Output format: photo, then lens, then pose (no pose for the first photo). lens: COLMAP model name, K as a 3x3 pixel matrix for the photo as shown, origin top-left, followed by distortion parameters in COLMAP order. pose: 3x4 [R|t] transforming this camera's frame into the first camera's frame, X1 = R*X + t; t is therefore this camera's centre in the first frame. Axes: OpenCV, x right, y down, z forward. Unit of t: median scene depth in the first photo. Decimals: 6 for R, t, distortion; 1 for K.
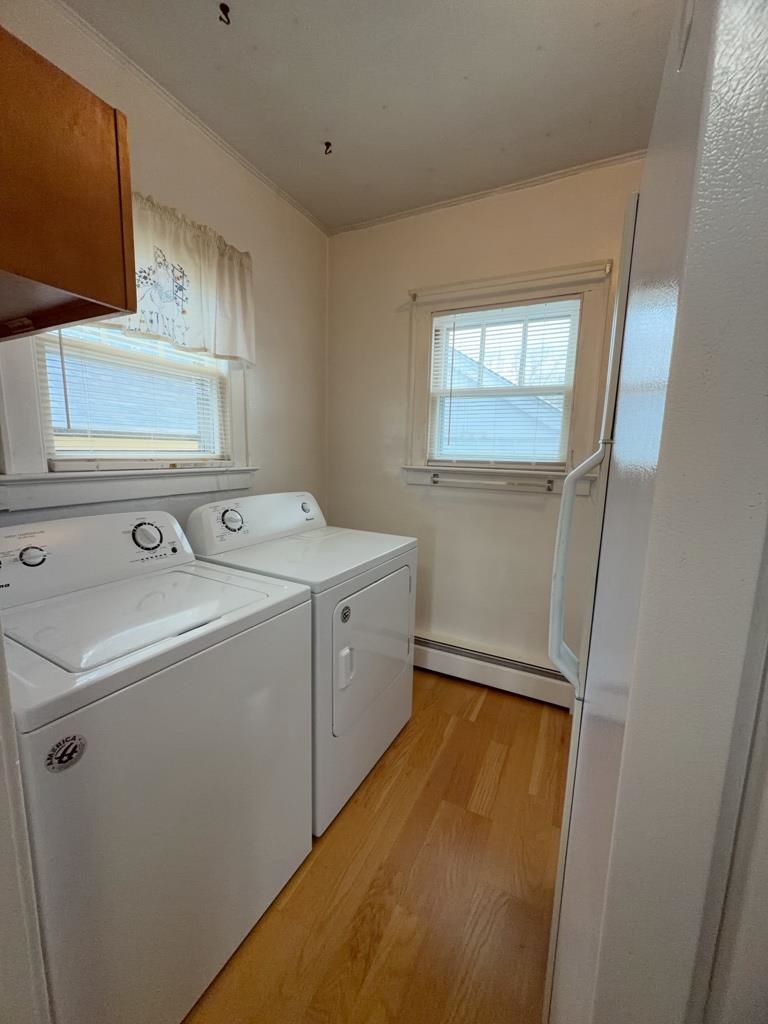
lens RADIAL K [[408.3, 0, 380.6], [0, 408.3, 512.4], [0, 0, 1]] dist [-0.004796, 0.000121]
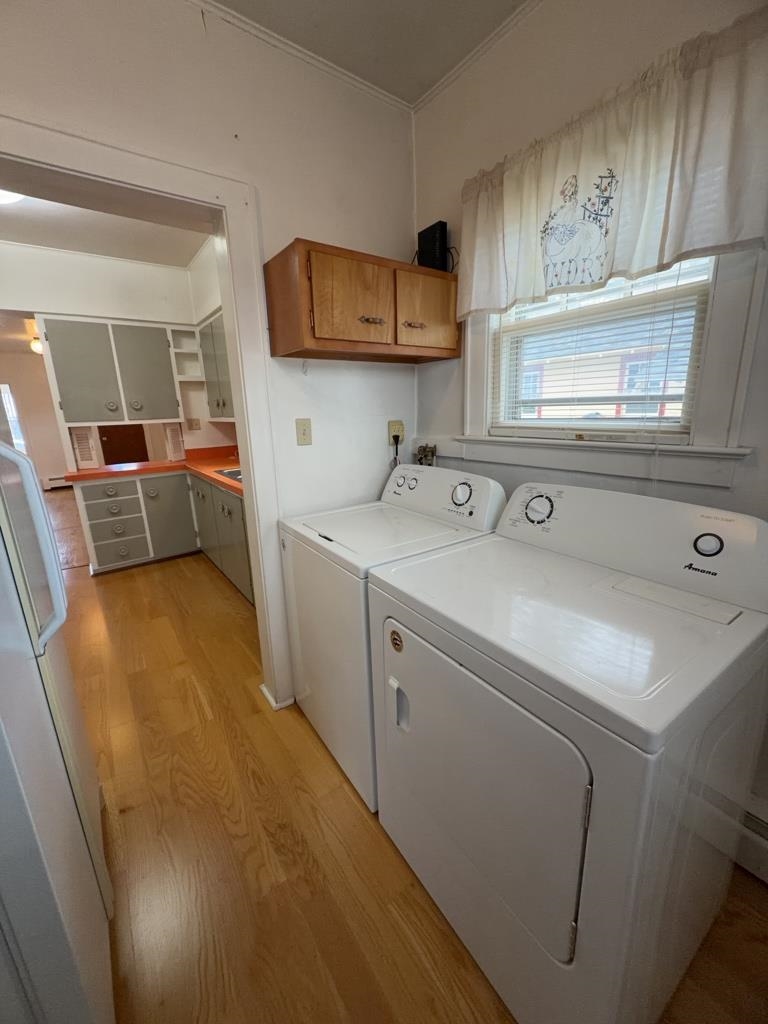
lens RADIAL K [[408.3, 0, 385.7], [0, 408.3, 512.9], [0, 0, 1]] dist [-0.004796, 0.000121]
pose [[-0.447879, 0.210418, -0.868982, 0.423075], [-0.114444, 0.950426, 0.289124, -0.154870], [0.886740, 0.228942, -0.401595, 0.966028]]
